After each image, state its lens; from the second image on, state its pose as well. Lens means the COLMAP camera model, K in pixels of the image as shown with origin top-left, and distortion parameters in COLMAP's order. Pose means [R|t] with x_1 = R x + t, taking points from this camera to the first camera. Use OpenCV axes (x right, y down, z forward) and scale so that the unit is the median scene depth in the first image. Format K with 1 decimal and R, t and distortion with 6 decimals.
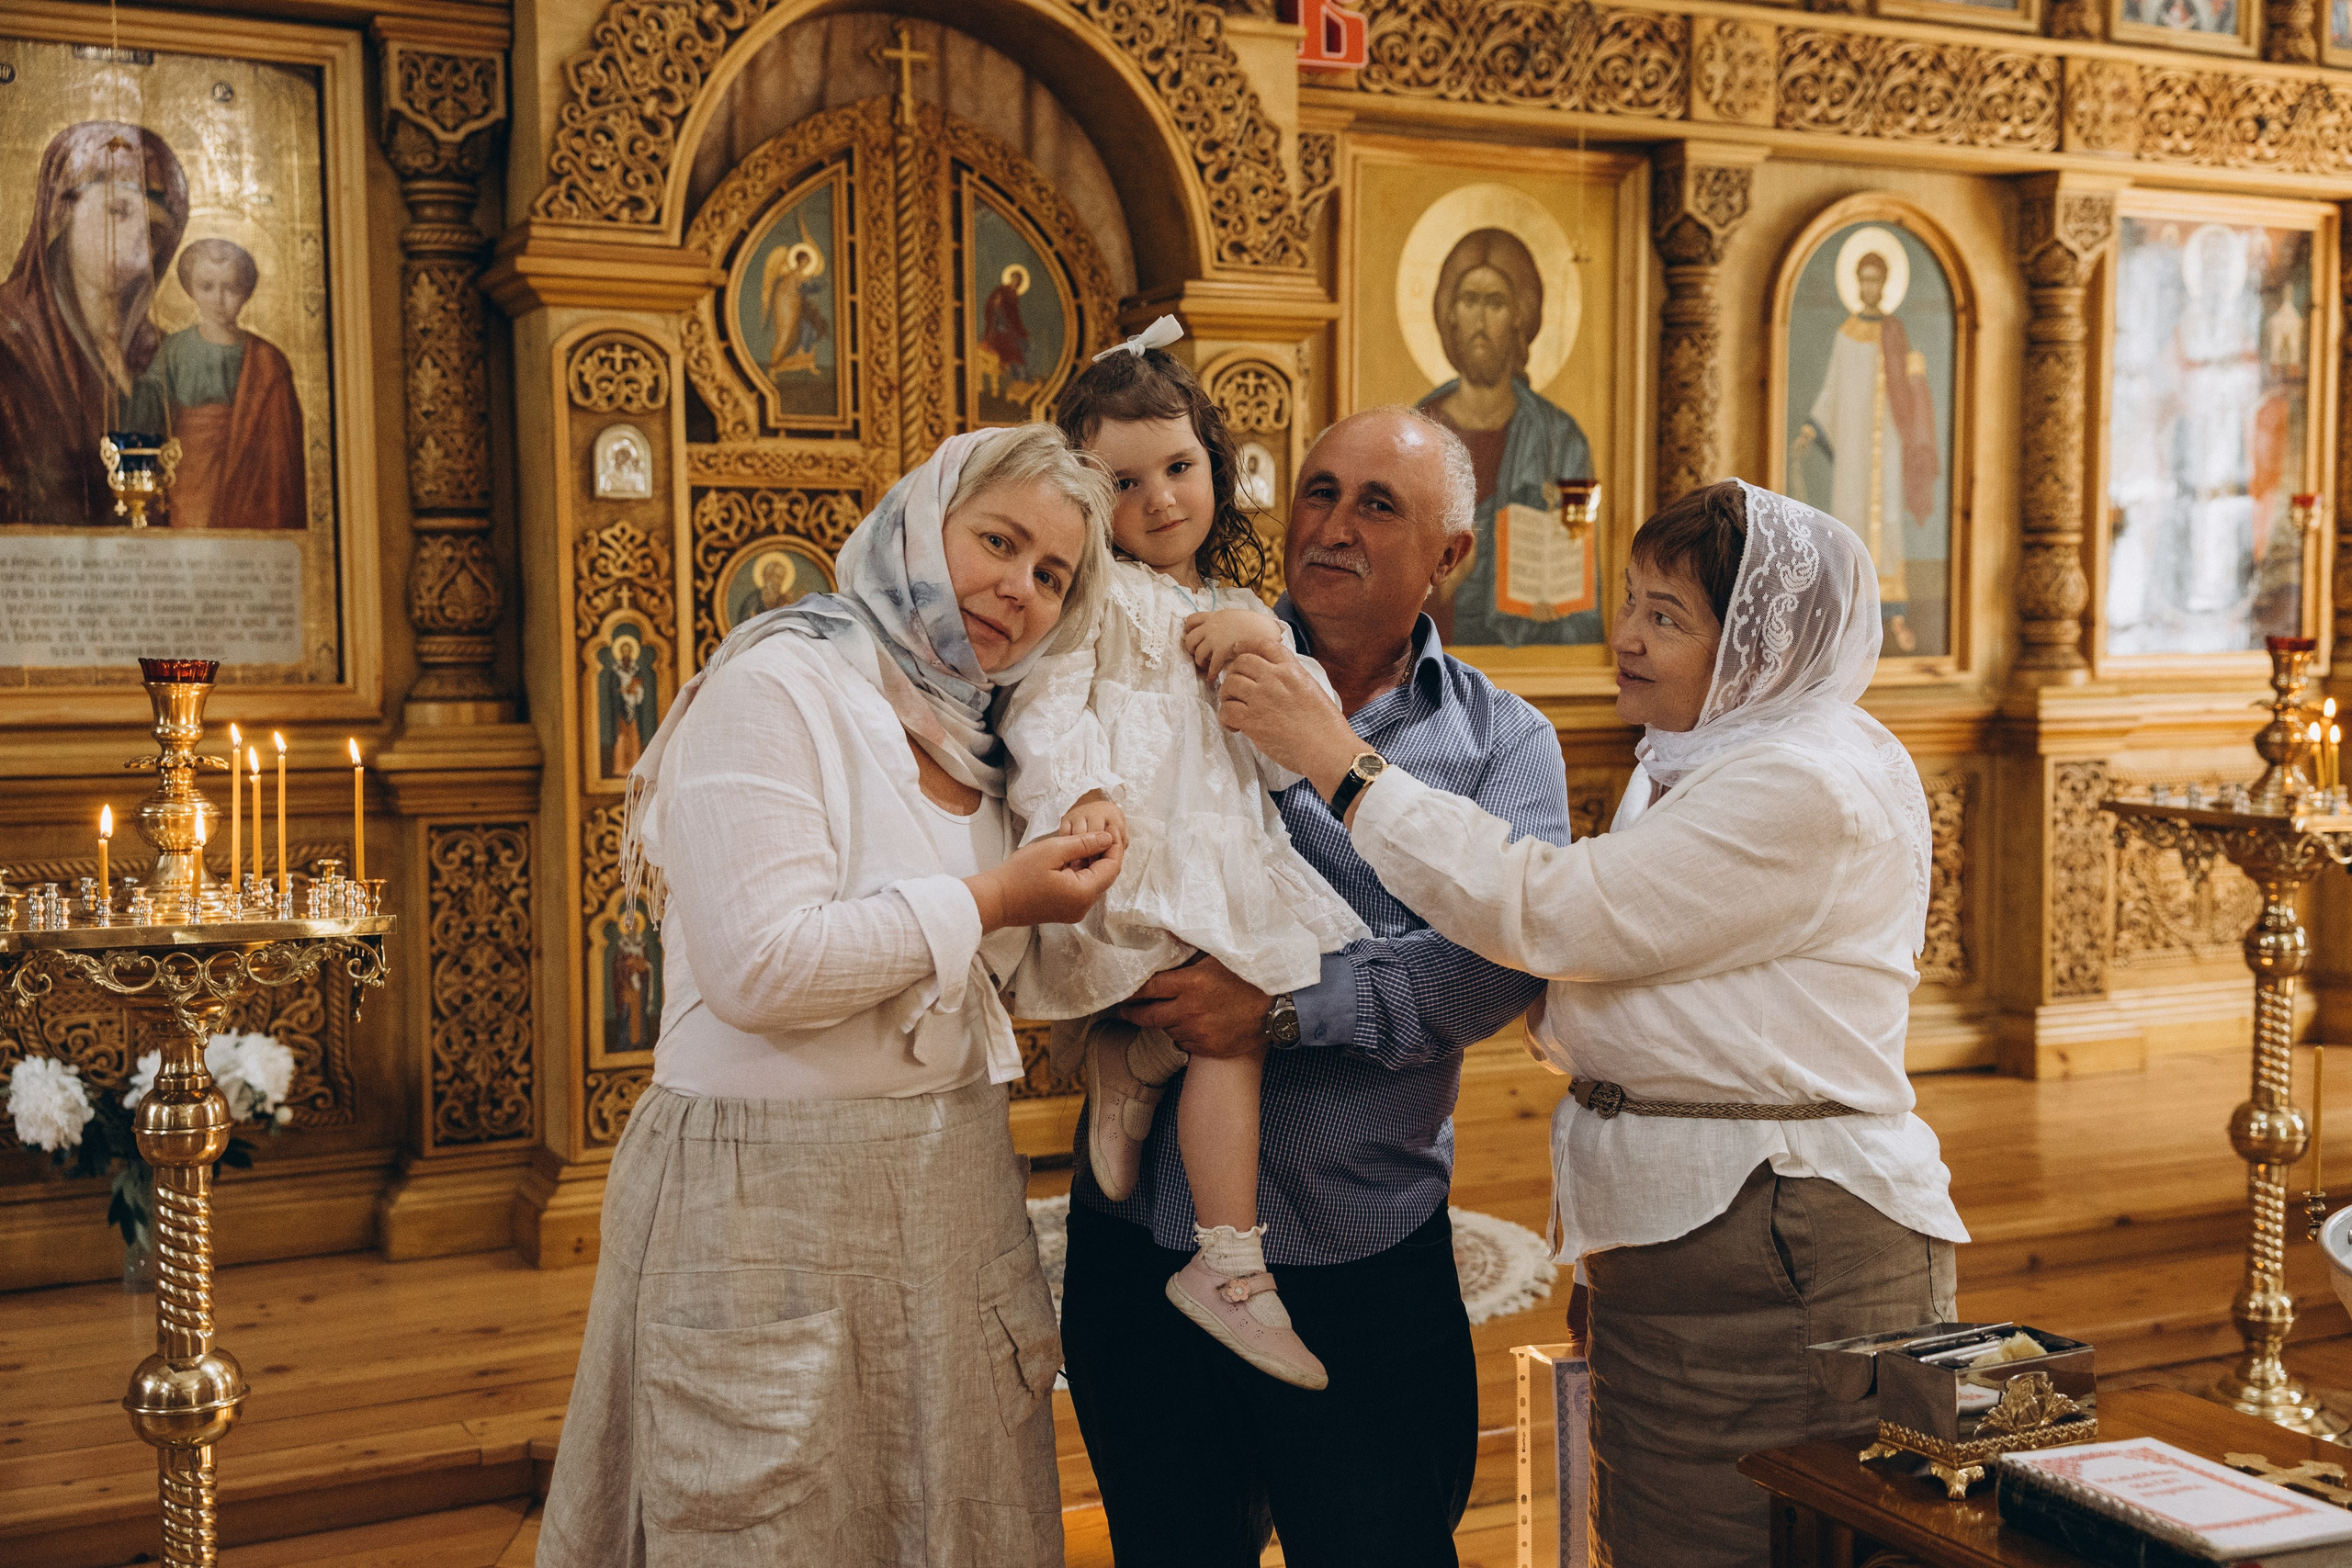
lens RADIAL K [[2621.6, 0, 1167.1], [0, 2621.6, 783.4], [0, 0, 1]] dist [0.156065, 0.000000]
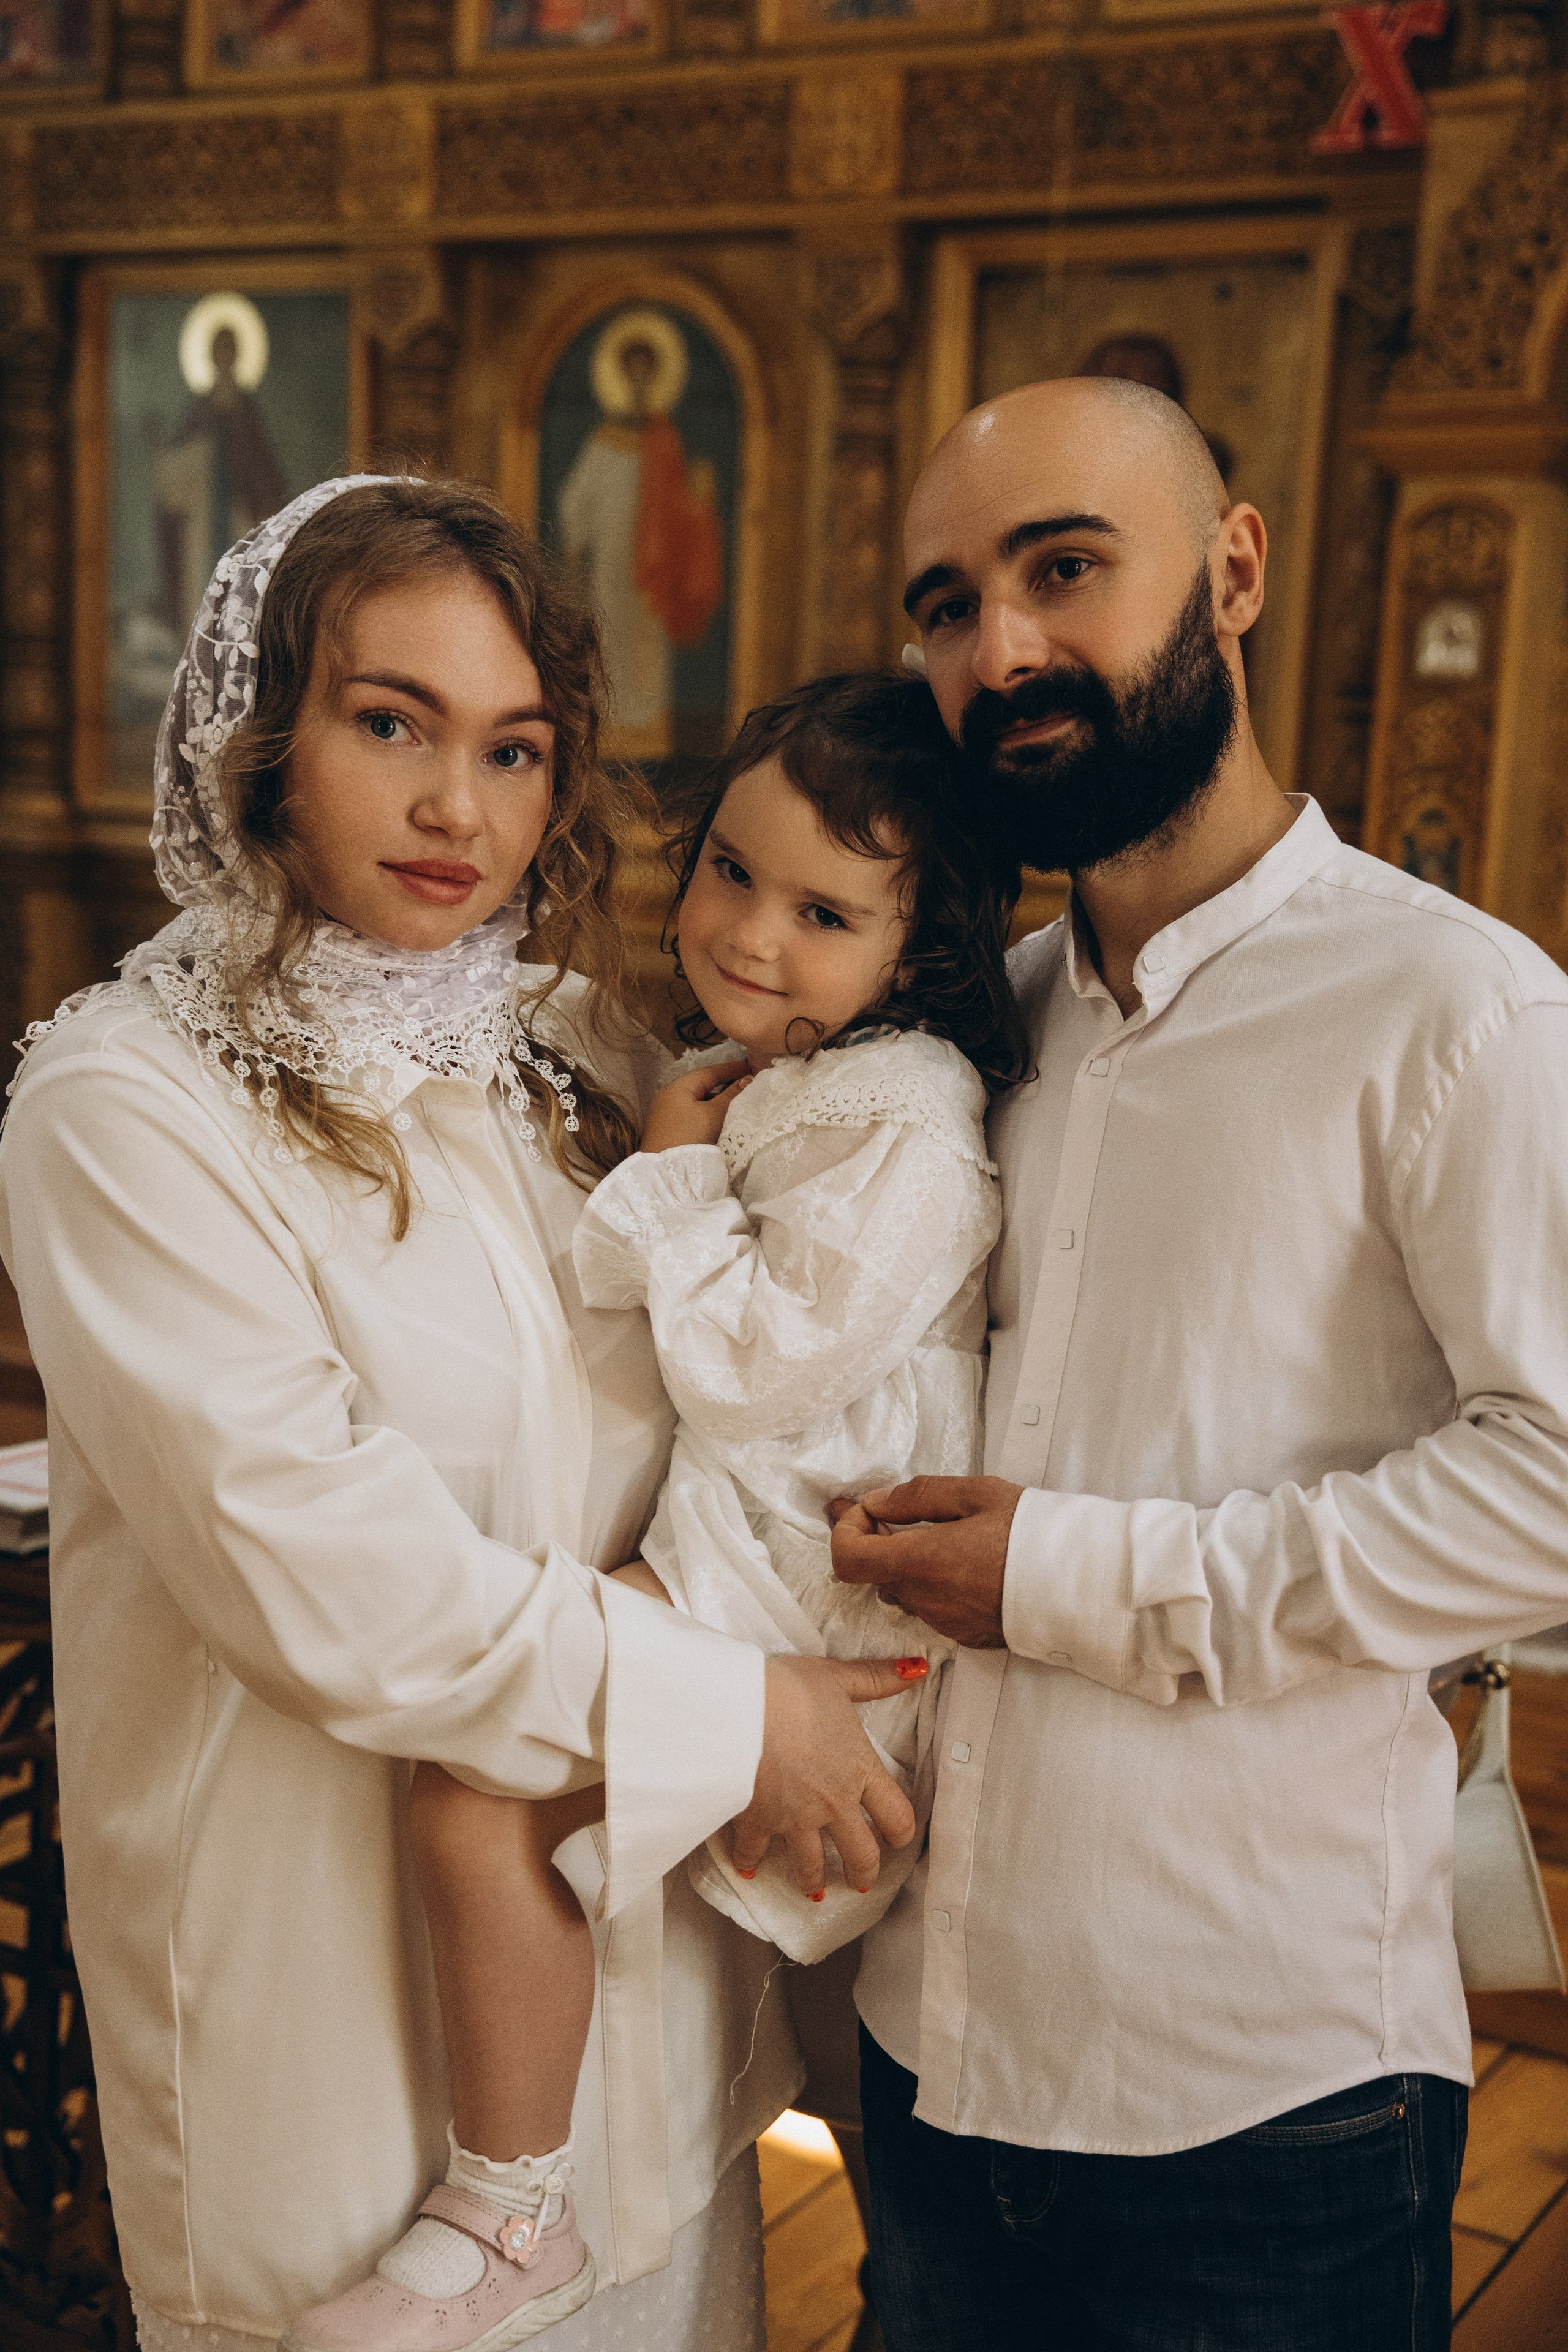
lens RADIAL K [[3110.4, 0, 767.2], [0, 3110.4, 1136.3], [0, 0, 1]] dist [0.207747, 0.000000]
pose [[0.538621, 0.130622, -0.832362, 0.571567], [-0.104887, 0.990620, 0.087585, -0.016275], [0.835994, 0.040129, 0.547269, 0.161034]]
